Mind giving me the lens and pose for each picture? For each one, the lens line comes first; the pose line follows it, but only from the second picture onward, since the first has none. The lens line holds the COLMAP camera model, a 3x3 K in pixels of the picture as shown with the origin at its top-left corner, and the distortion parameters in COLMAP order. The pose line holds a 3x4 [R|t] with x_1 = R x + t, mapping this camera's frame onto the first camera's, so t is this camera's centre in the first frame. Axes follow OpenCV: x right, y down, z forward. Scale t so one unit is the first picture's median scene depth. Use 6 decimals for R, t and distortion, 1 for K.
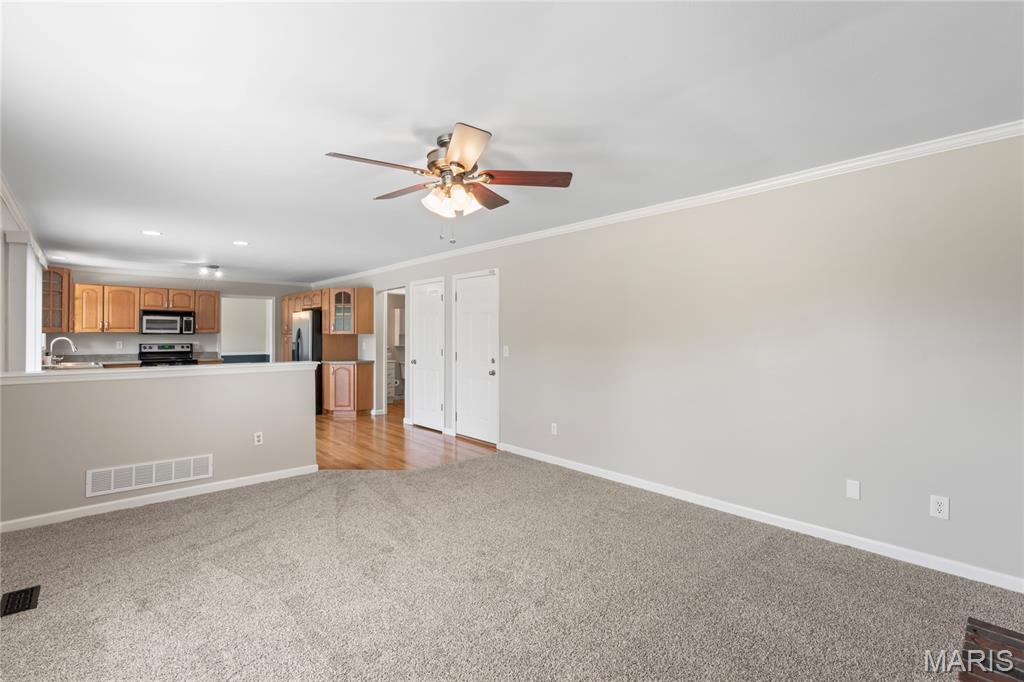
lens RADIAL K [[466.6, 0, 512.0], [0, 466.6, 335.1], [0, 0, 1]] dist [0.000306, 0.000058]
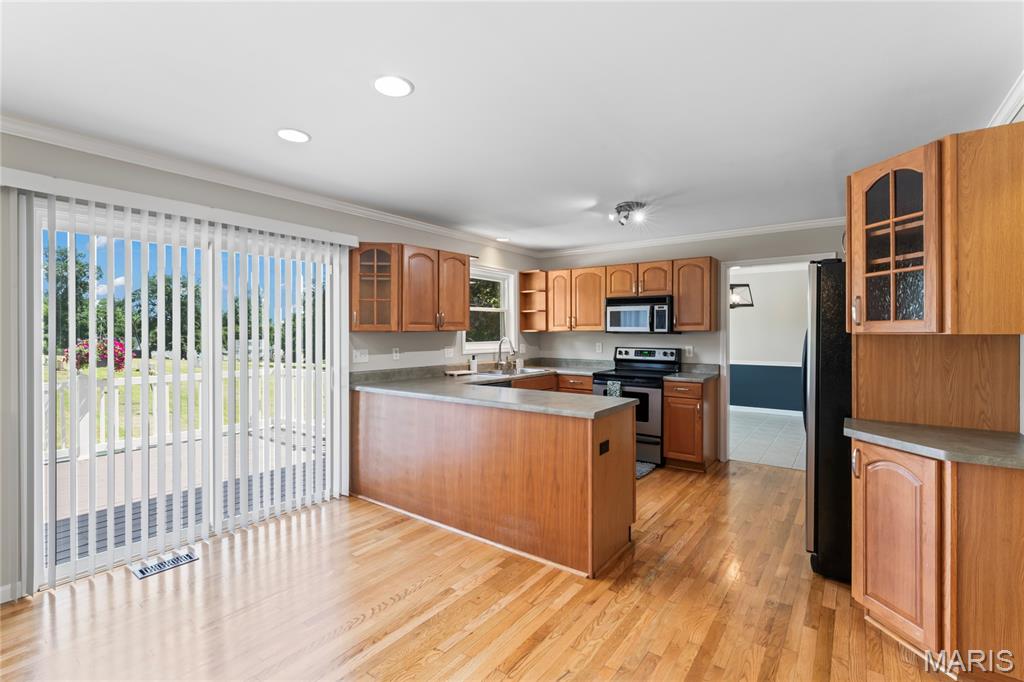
lens RADIAL K [[466.6, 0, 511.1], [0, 466.6, 335.2], [0, 0, 1]] dist [0.000306, 0.000058]
pose [[0.205525, 0.004054, -0.978643, -0.138184], [-0.003441, 0.999988, 0.003419, -0.001059], [0.978646, 0.002665, 0.205537, 0.691514]]
